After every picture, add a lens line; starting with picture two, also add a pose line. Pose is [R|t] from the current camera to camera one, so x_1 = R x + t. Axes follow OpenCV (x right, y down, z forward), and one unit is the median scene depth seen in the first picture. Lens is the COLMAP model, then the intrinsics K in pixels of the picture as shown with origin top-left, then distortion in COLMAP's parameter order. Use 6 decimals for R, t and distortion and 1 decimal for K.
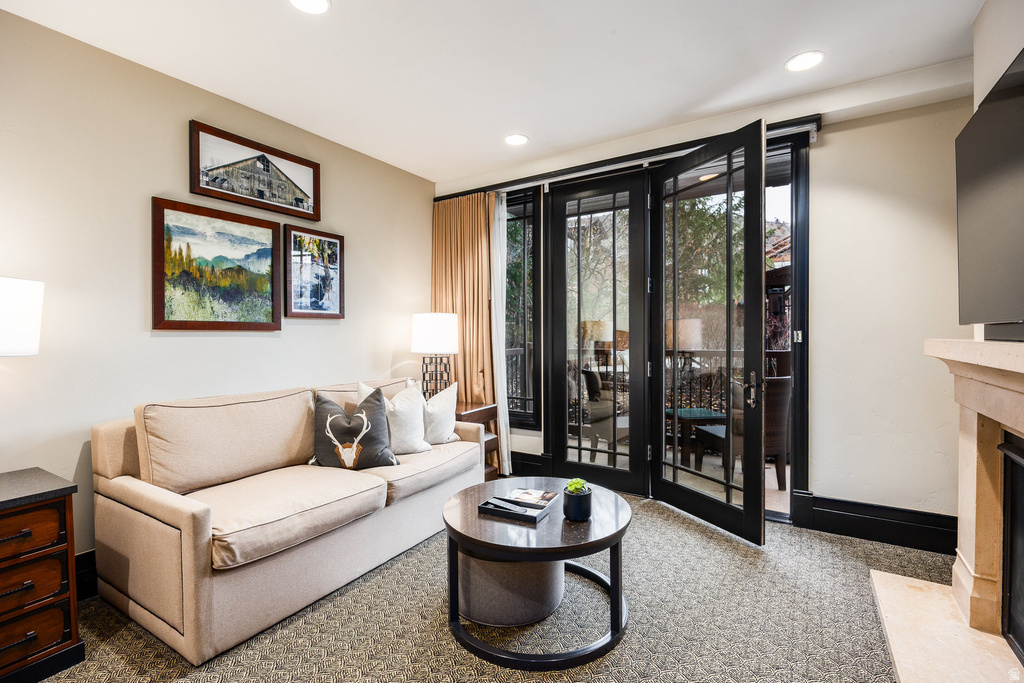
lens RADIAL K [[454.1, 0, 517.1], [0, 454.1, 337.9], [0, 0, 1]] dist [-0.009646, -0.000252]
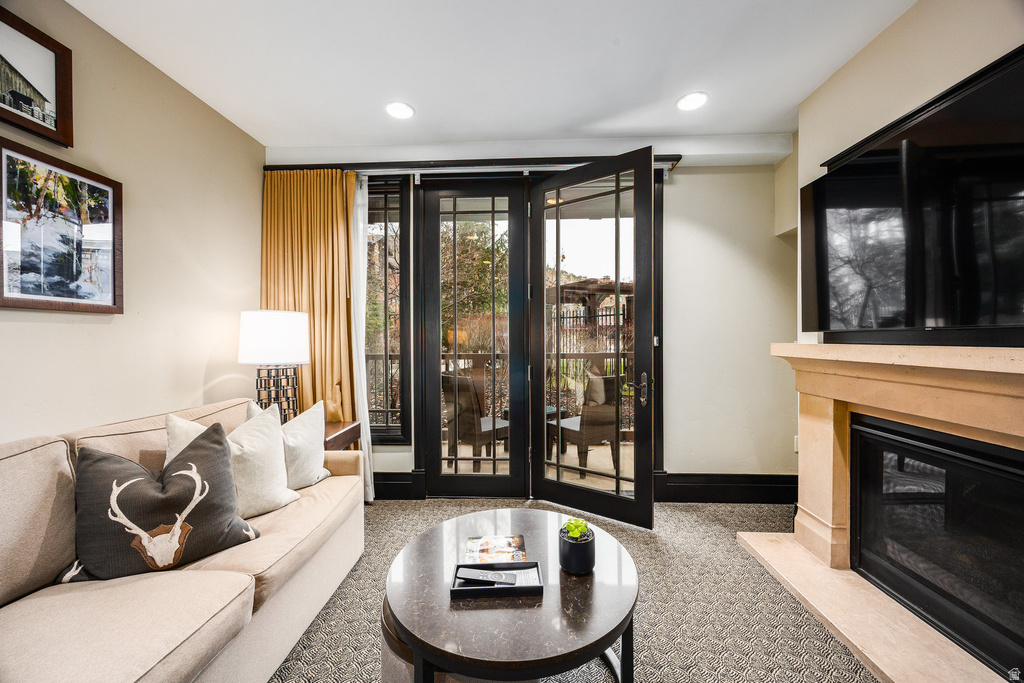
lens RADIAL K [[381.7, 0, 512.0], [0, 381.7, 341.5], [0, 0, 1]] dist [-0.002380, -0.000177]
pose [[0.869995, -0.001832, 0.493058, -0.198772], [0.003112, 0.999994, -0.001775, -0.001389], [-0.493052, 0.003078, 0.869995, 0.315345]]
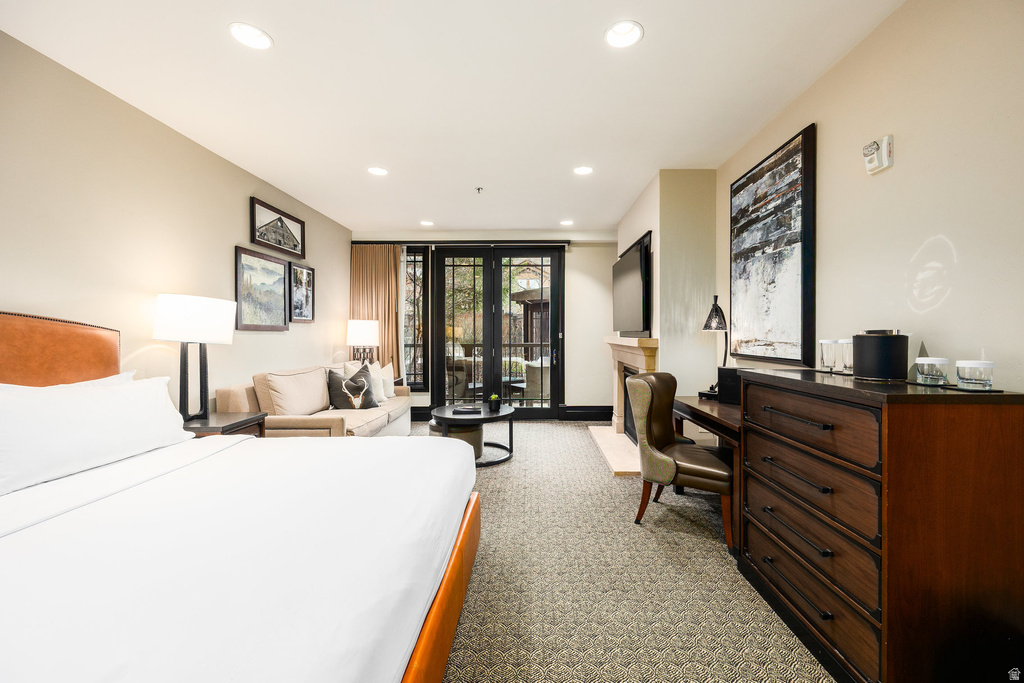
lens RADIAL K [[403.1, 0, 527.1], [0, 403.1, 335.4], [0, 0, 1]] dist [-0.001704, -0.000131]
pose [[0.852294, 0.003561, 0.523051, -0.558984], [-0.000637, 0.999983, -0.005769, 0.007176], [-0.523062, 0.004584, 0.852282, -0.609235]]
